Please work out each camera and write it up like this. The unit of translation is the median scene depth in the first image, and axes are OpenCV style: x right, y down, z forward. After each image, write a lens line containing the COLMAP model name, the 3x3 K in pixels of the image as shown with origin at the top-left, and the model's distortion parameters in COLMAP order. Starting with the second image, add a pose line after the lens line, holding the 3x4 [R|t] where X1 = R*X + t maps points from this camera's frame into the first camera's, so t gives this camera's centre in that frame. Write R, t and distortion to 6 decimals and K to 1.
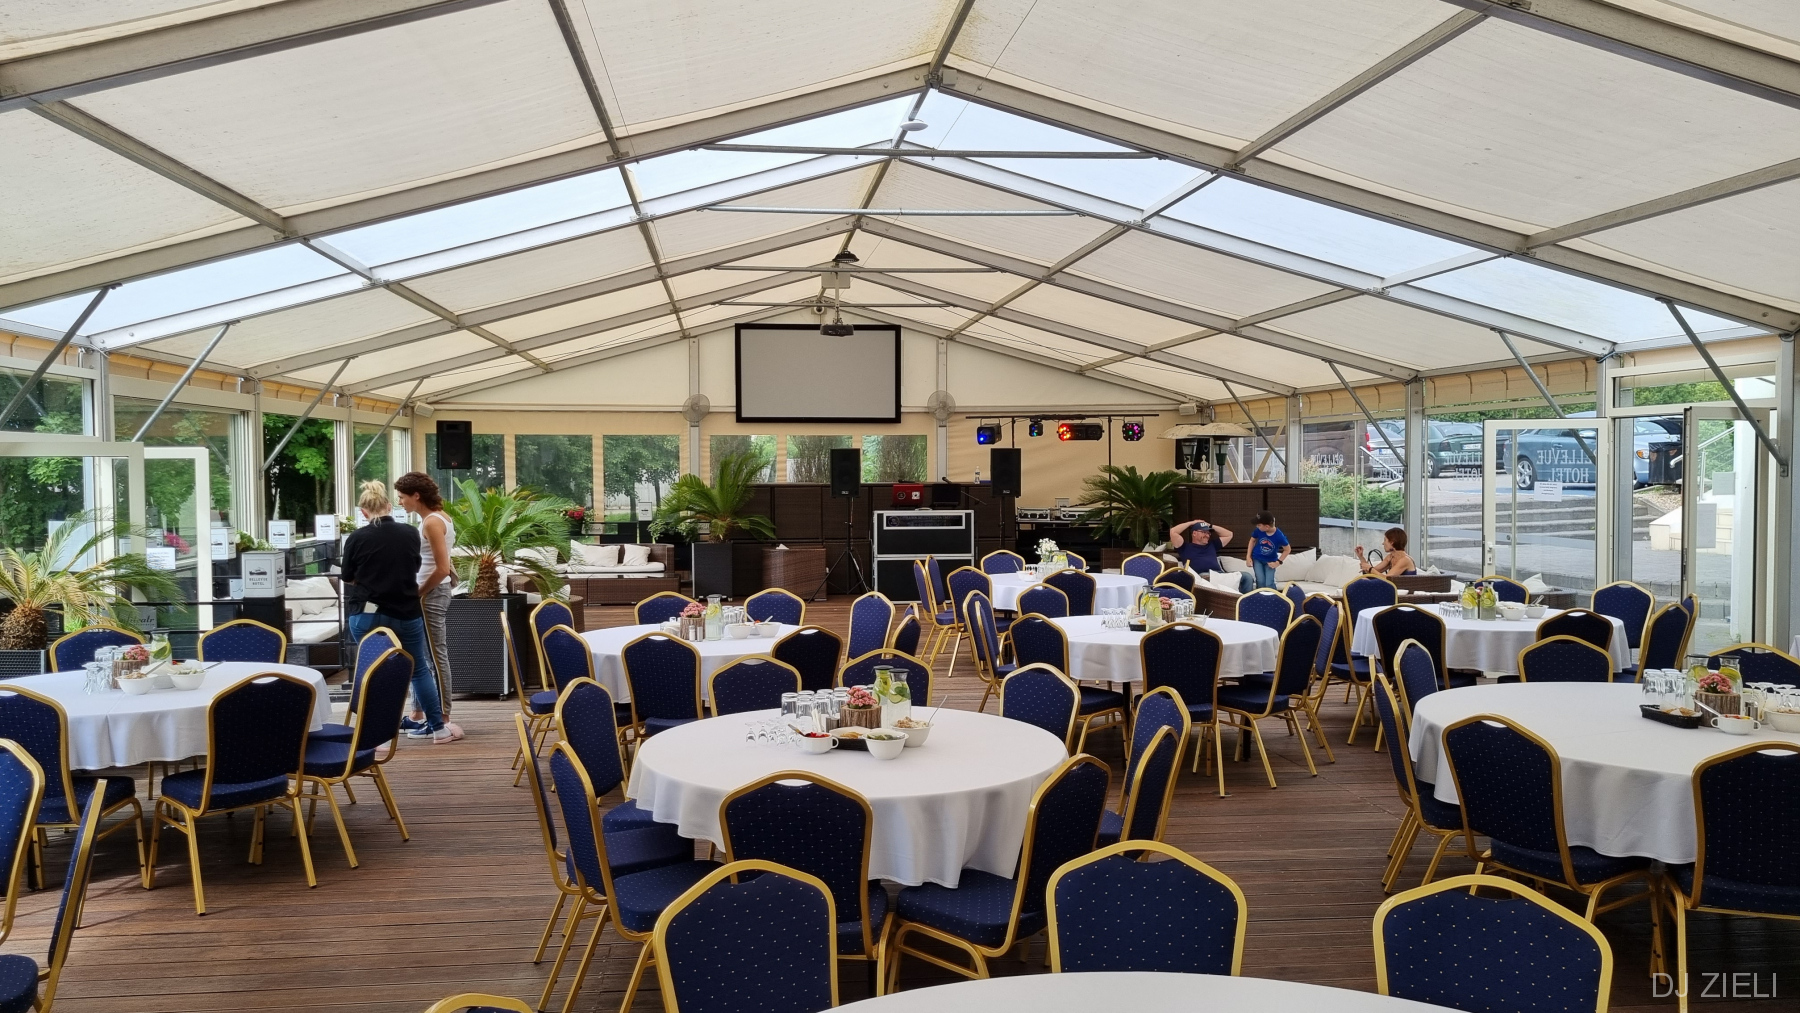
lens RADIAL K [[1338.6, 0, 890.7], [0, 1338.6, 512.7], [0, 0, 1]] dist [0.049832, -0.031340]
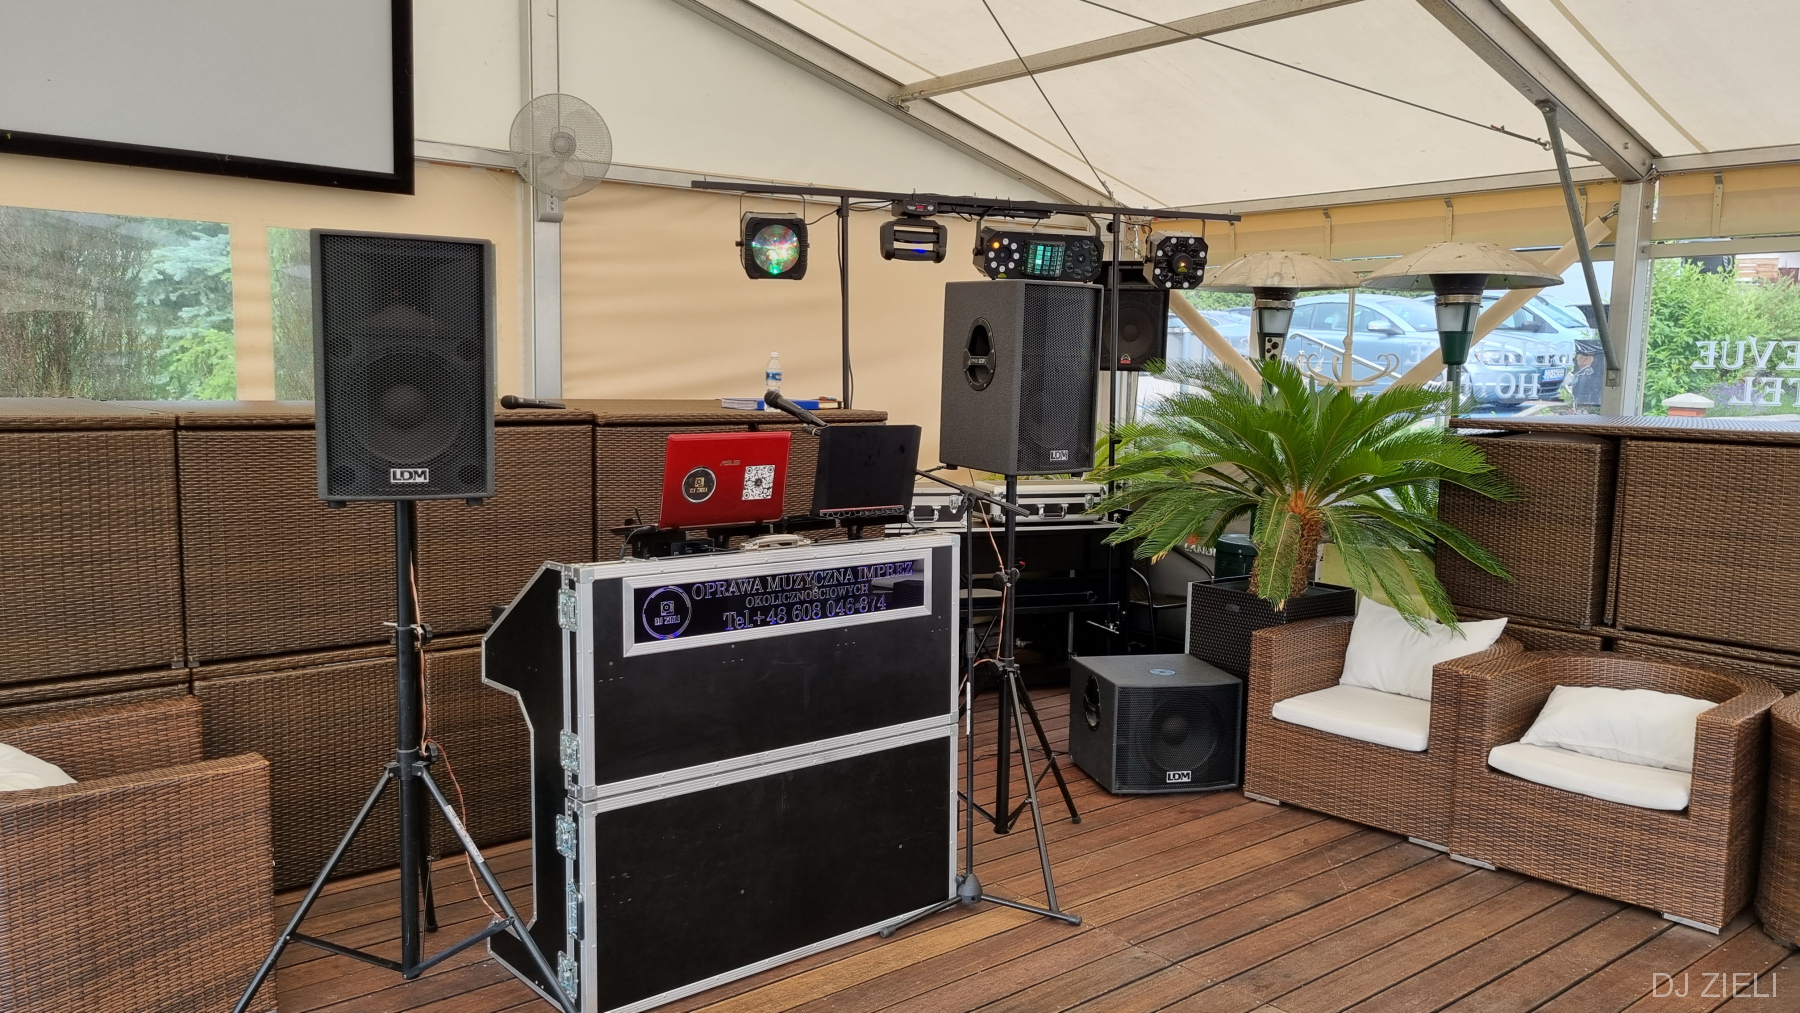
lens RADIAL K [[1338.6, 0, 890.7], [0, 1338.6, 512.7], [0, 0, 1]] dist [0.049832, -0.031340]
pose [[0.835904, -0.040252, 0.547398, -0.070482], [-0.002842, 0.996977, 0.077650, -0.021449], [-0.548868, -0.066464, 0.833262, 0.708126]]
